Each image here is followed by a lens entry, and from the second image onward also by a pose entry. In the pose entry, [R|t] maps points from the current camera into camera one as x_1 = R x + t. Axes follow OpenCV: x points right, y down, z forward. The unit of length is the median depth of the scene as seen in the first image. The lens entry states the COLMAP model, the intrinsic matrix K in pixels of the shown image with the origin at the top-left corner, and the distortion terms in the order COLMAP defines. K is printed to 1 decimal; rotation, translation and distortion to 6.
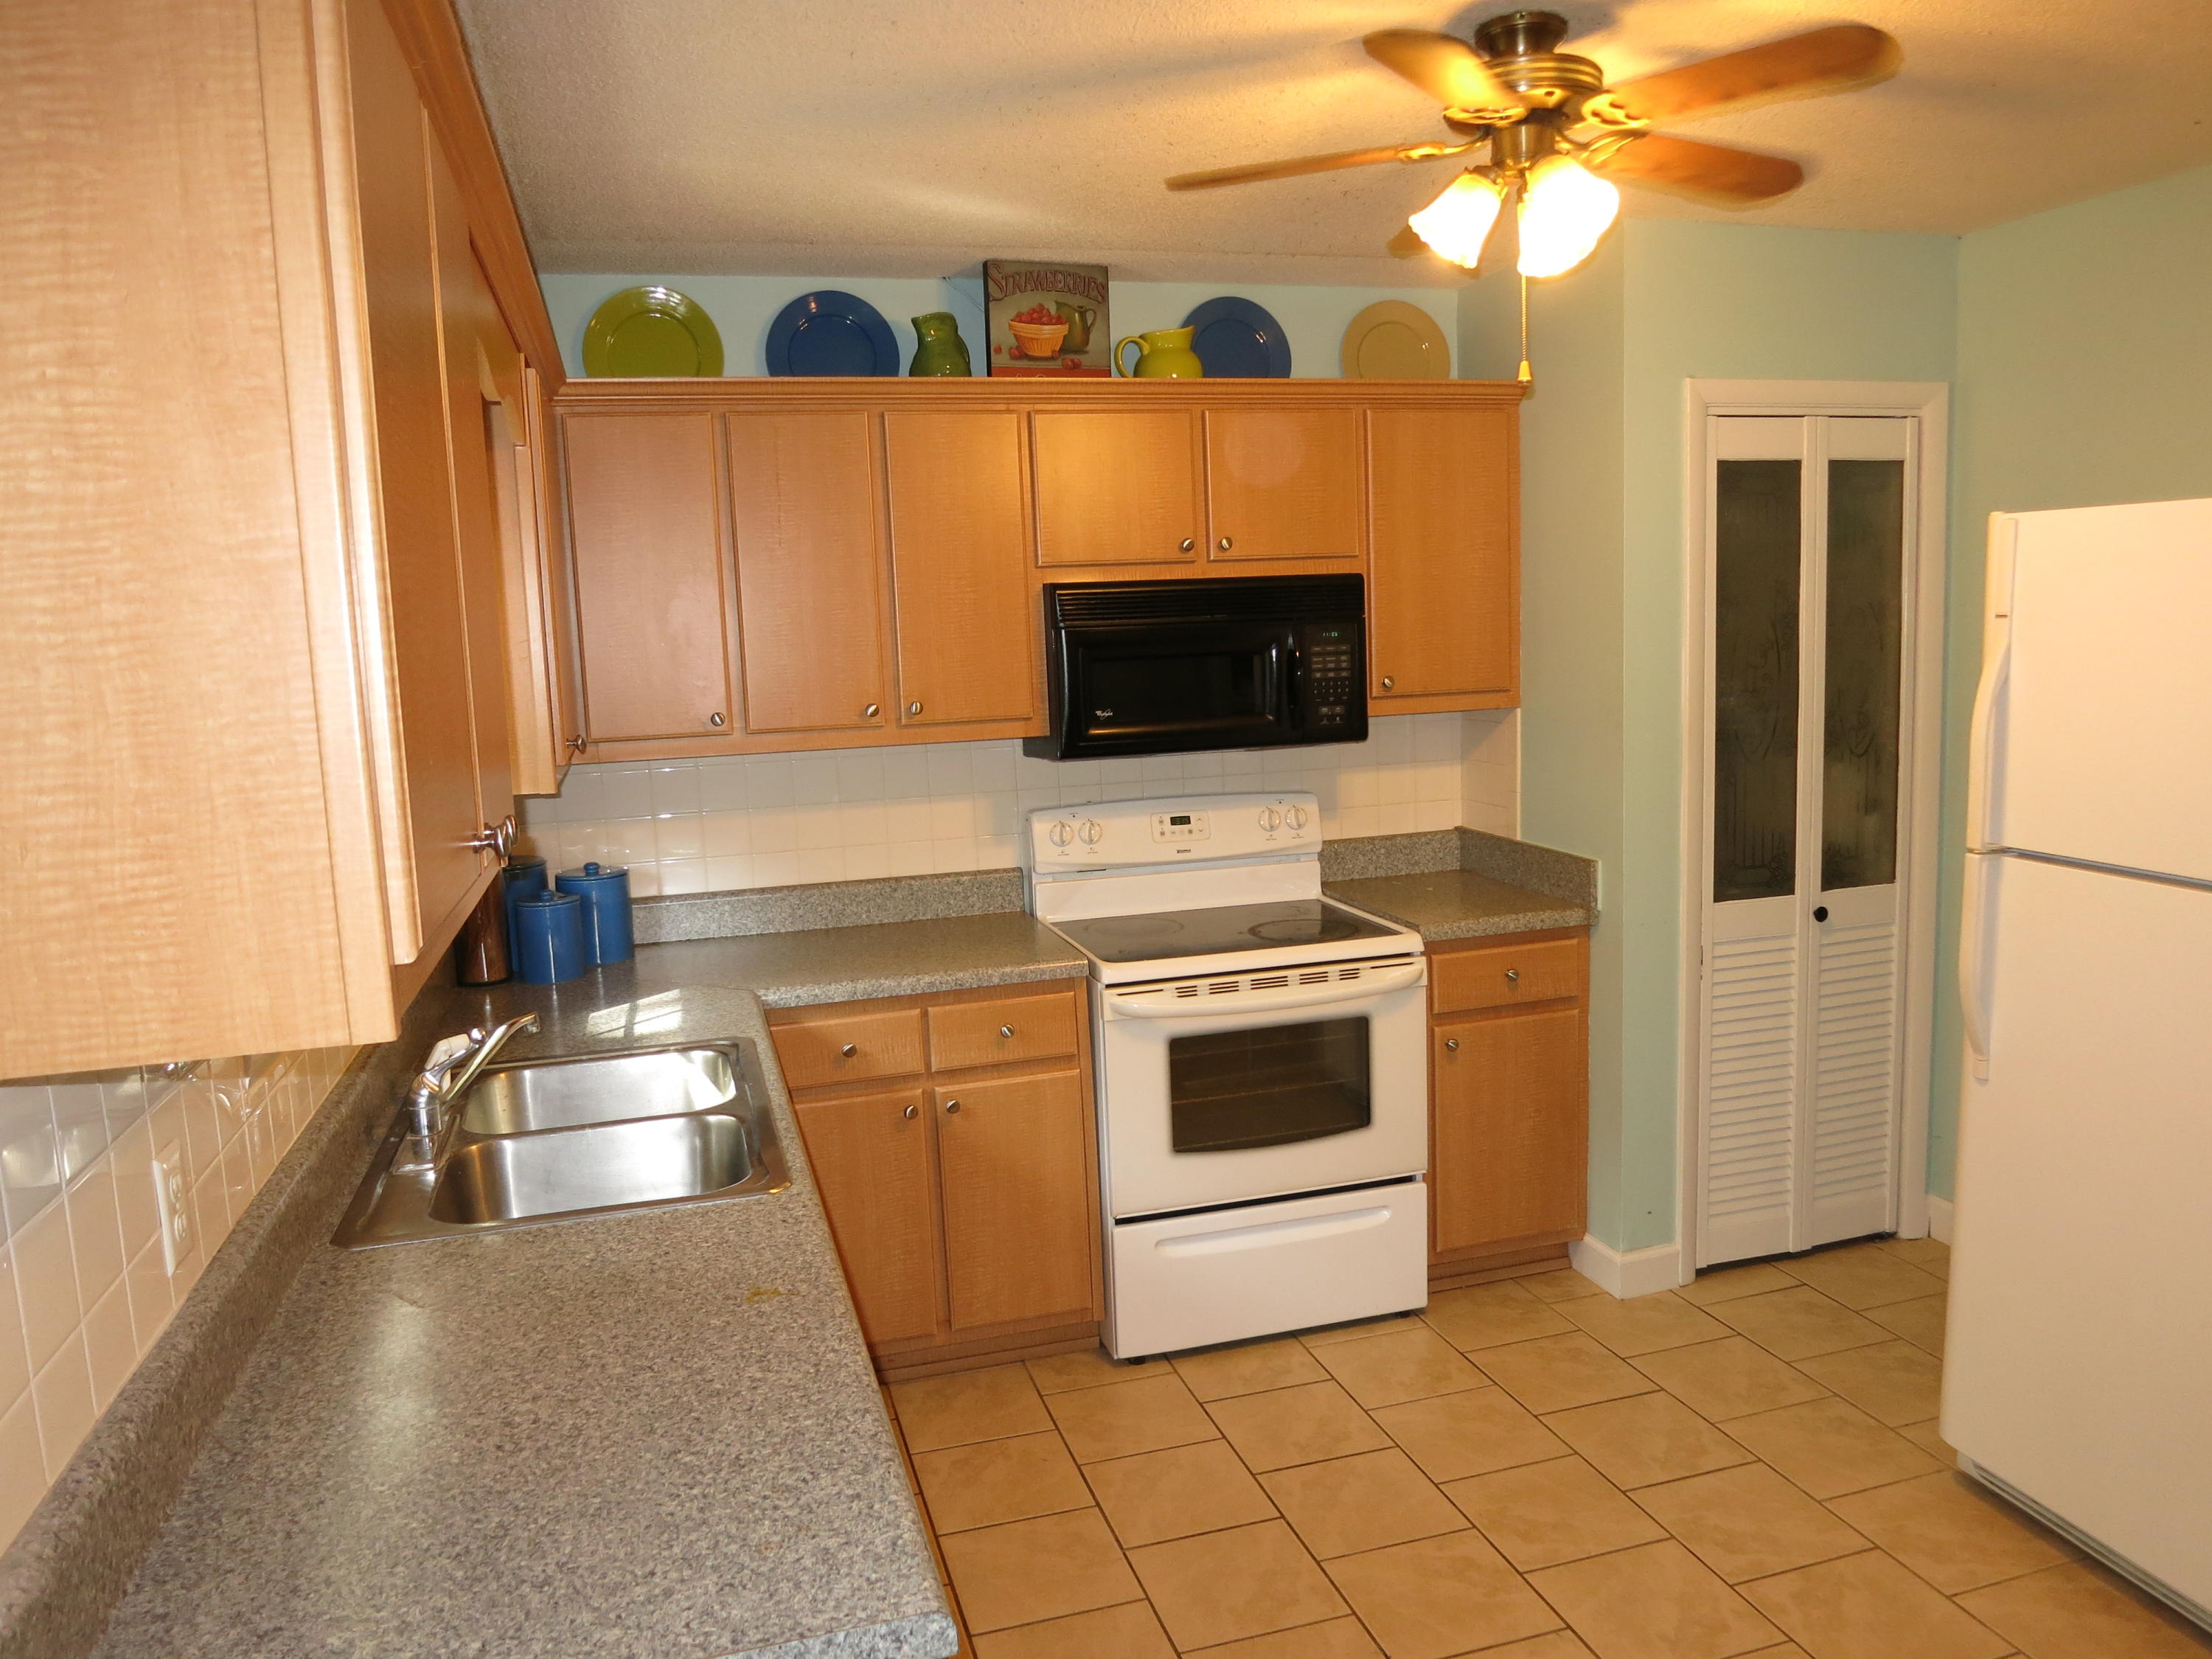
lens RADIAL K [[1566.0, 0, 1105.7], [0, 1566.0, 833.3], [0, 0, 1]] dist [-0.034600, -0.016061]
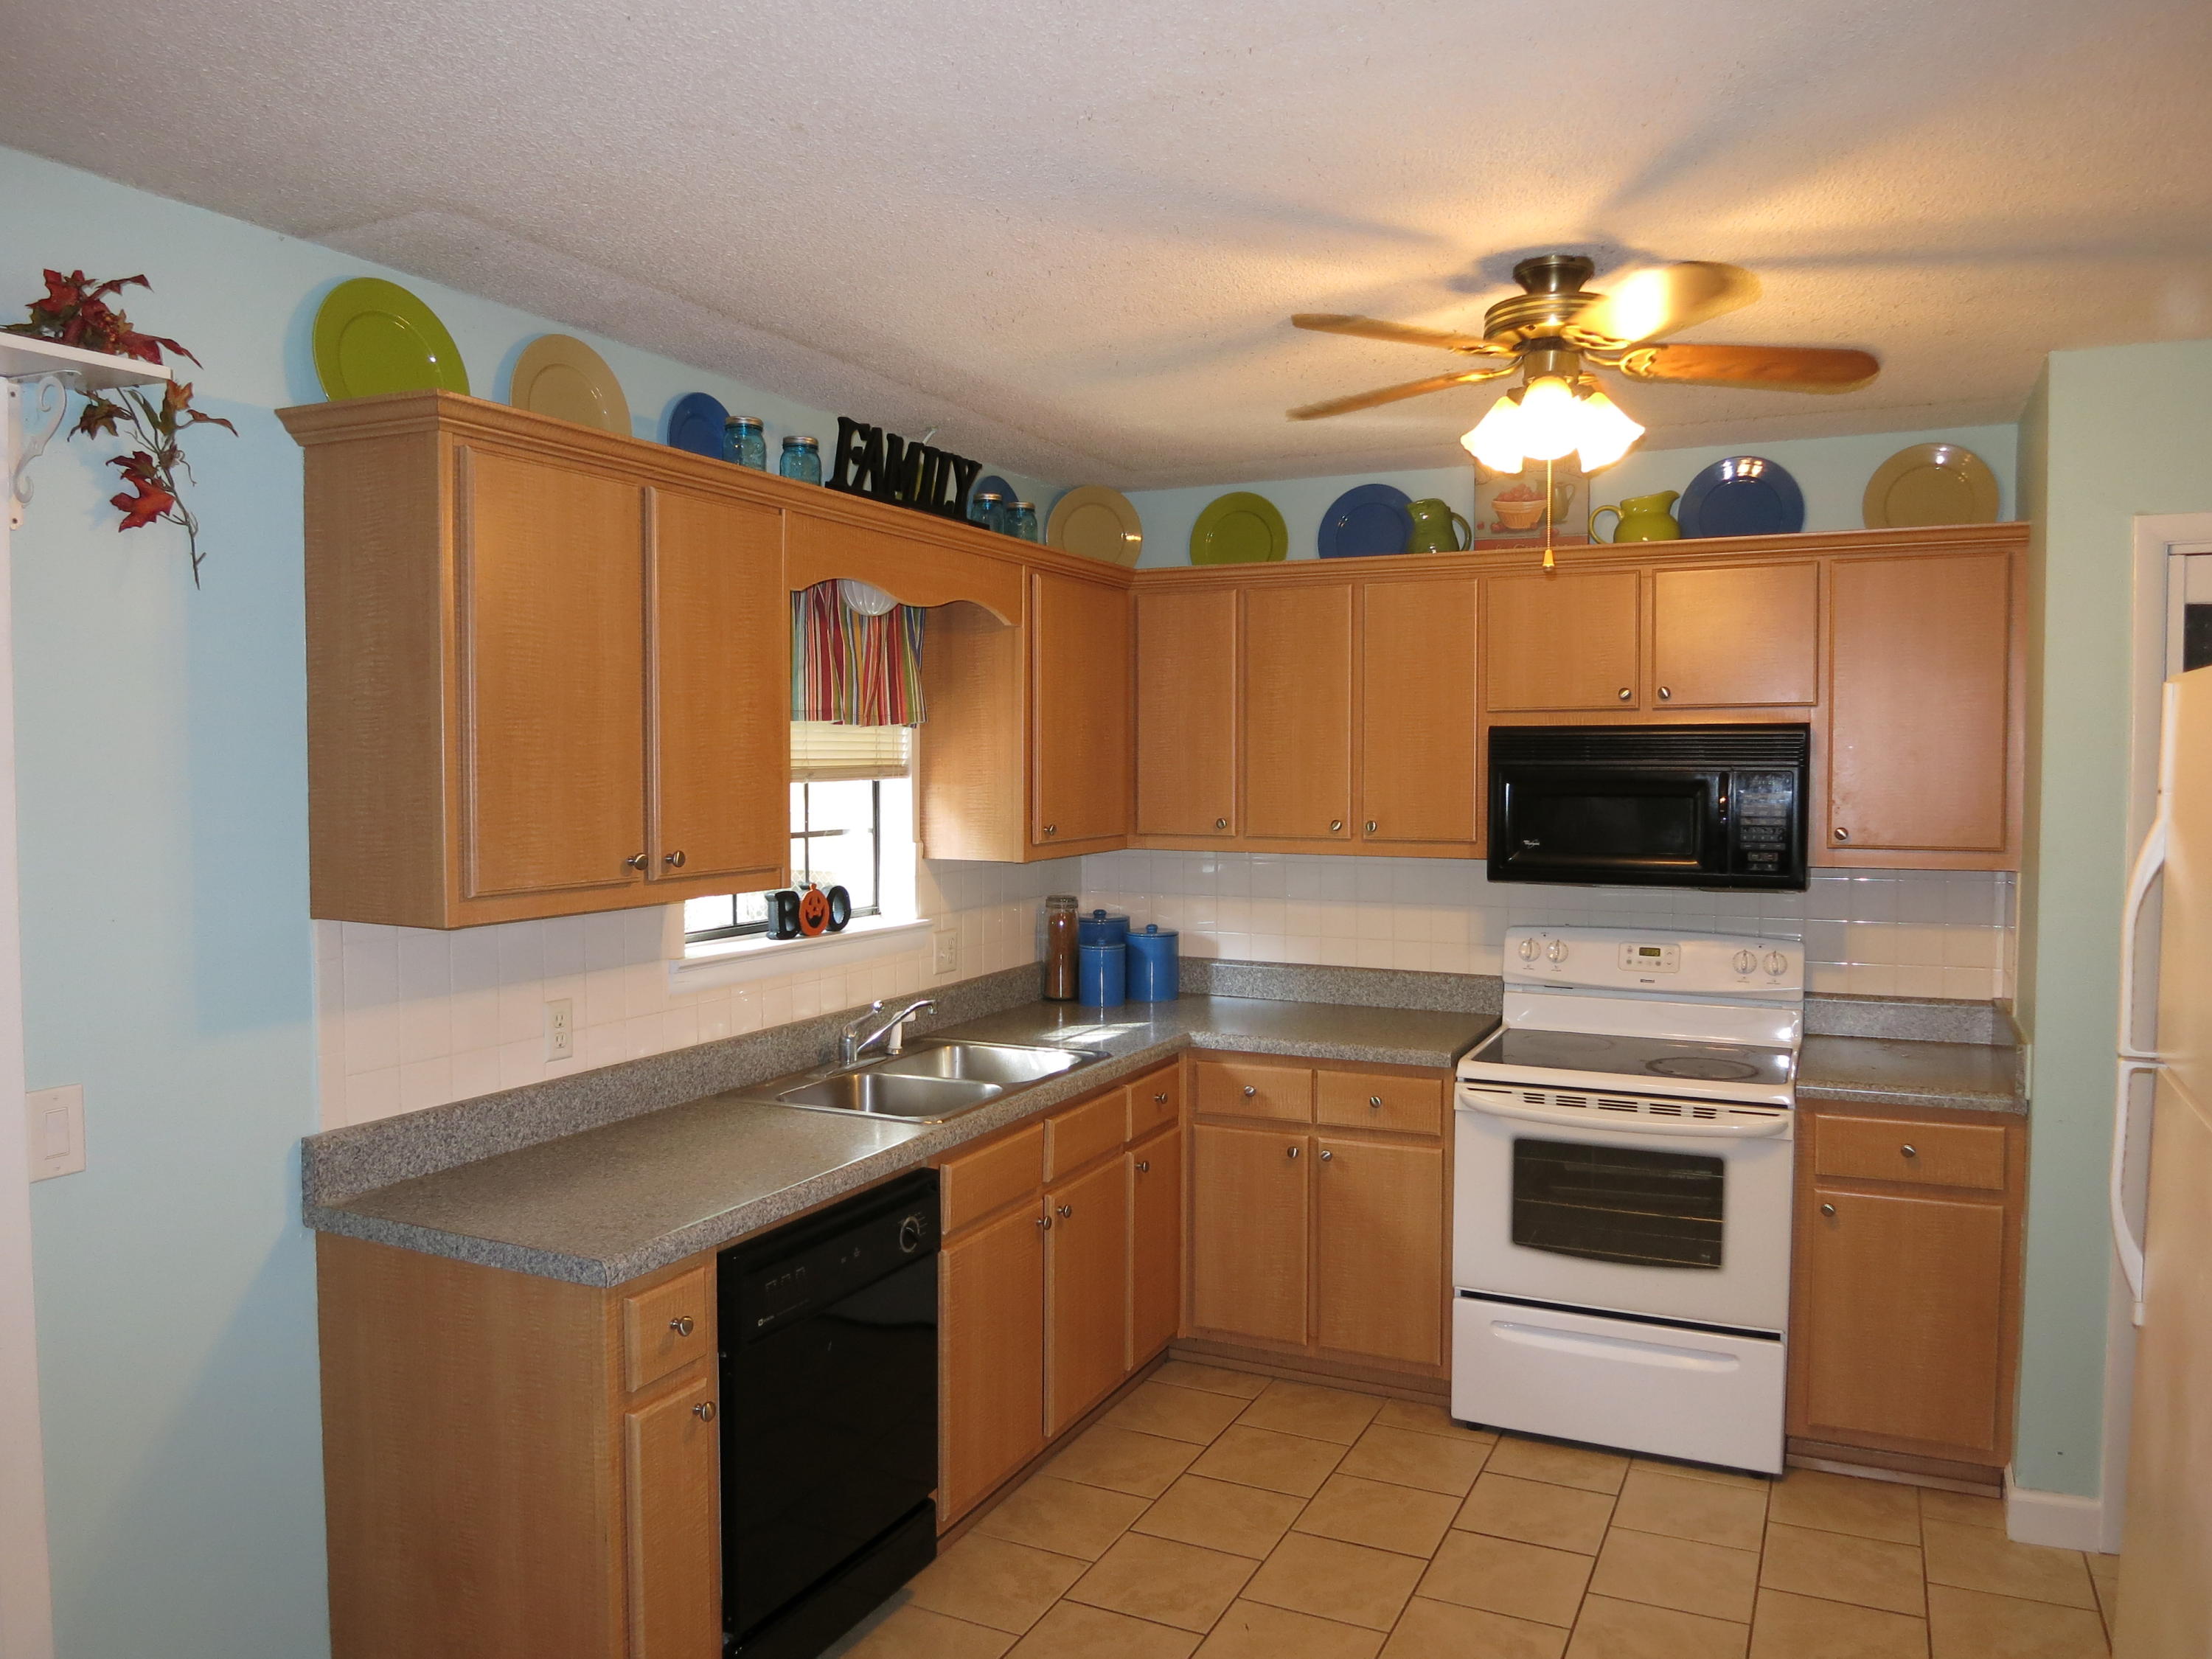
lens RADIAL K [[1566.0, 0, 1111.0], [0, 1566.0, 823.9], [0, 0, 1]] dist [-0.034600, -0.016061]
pose [[0.743152, 0.063377, -0.666114, 0.526784], [-0.115751, 0.992672, -0.034690, -0.016979], [0.659035, 0.102883, 0.745043, -0.030264]]
